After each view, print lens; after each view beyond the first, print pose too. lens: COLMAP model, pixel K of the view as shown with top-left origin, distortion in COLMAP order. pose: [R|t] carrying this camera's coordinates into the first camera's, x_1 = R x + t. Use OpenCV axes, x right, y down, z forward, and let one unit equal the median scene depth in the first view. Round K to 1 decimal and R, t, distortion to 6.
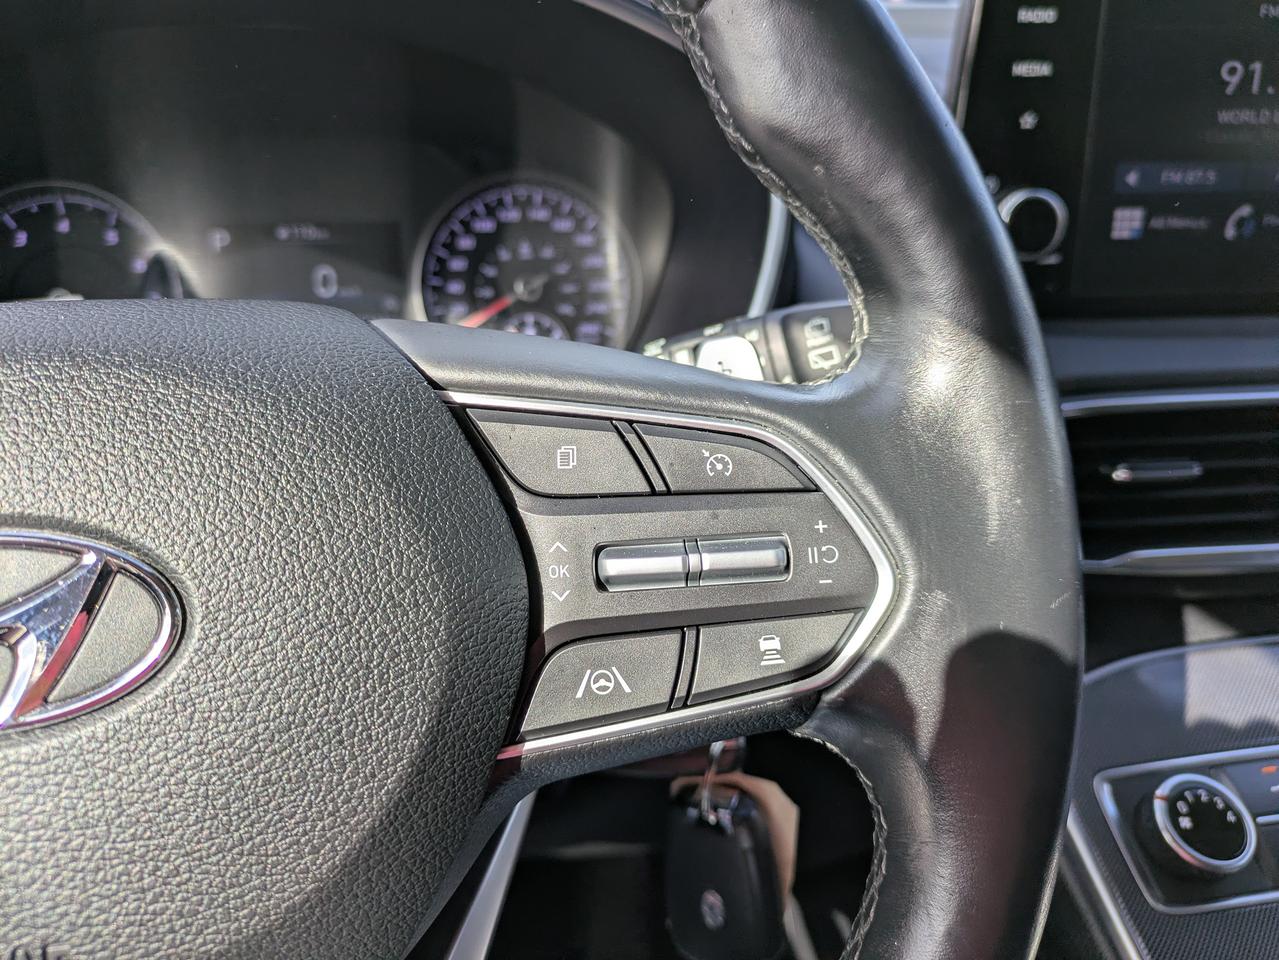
lens RADIAL K [[975.7, 0, 633.2], [0, 975.7, 477.9], [0, 0, 1]] dist [0.021203, -0.069874]
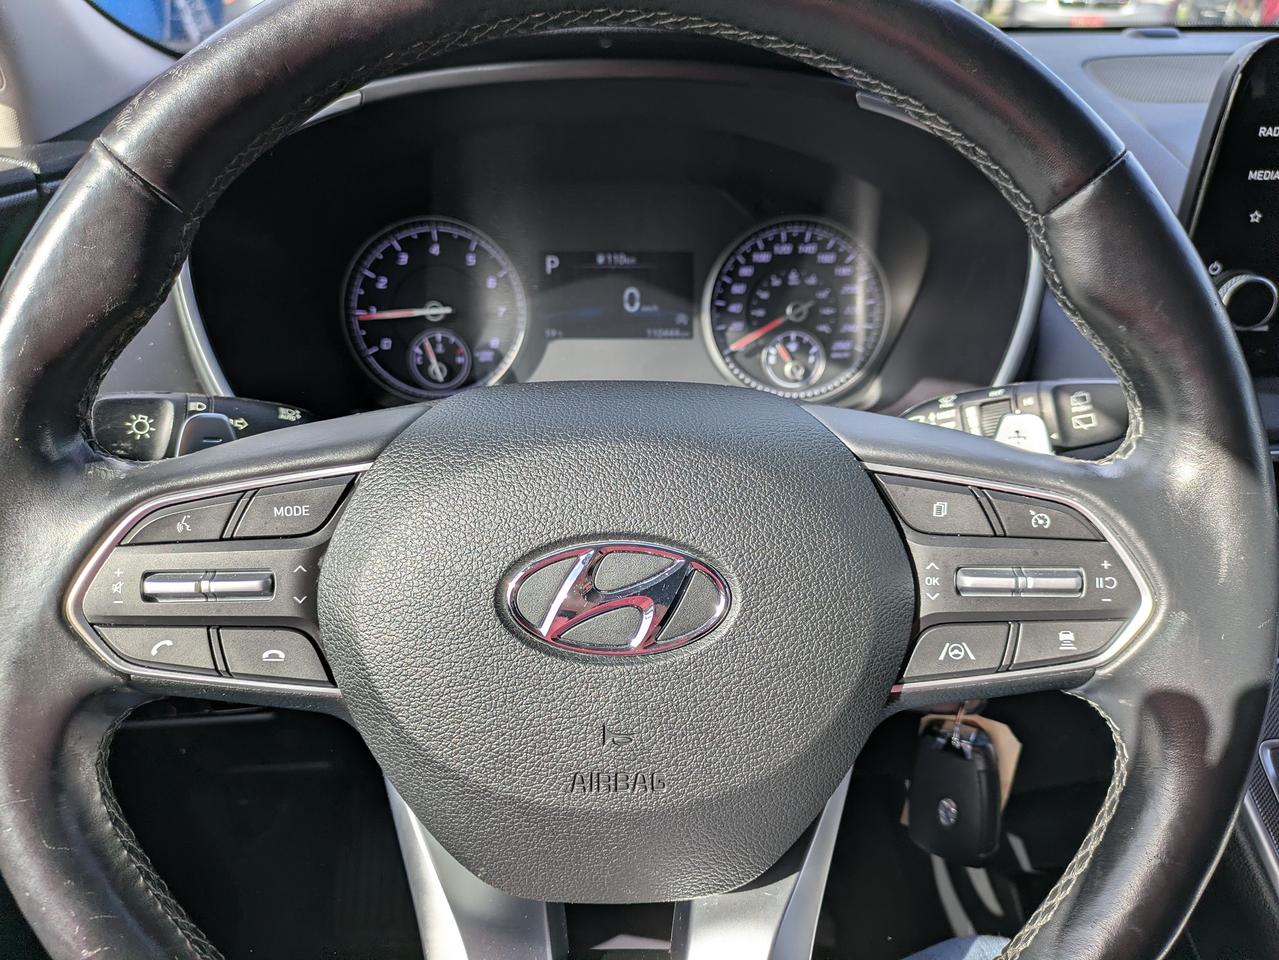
lens RADIAL K [[965.2, 0, 645.9], [0, 965.2, 491.2], [0, 0, 1]] dist [0.029936, -0.057843]
pose [[0.991224, 0.062496, -0.116488, -0.352935], [-0.053280, 0.995320, 0.080620, -0.148339], [0.120981, -0.073706, 0.989915, -0.593807]]
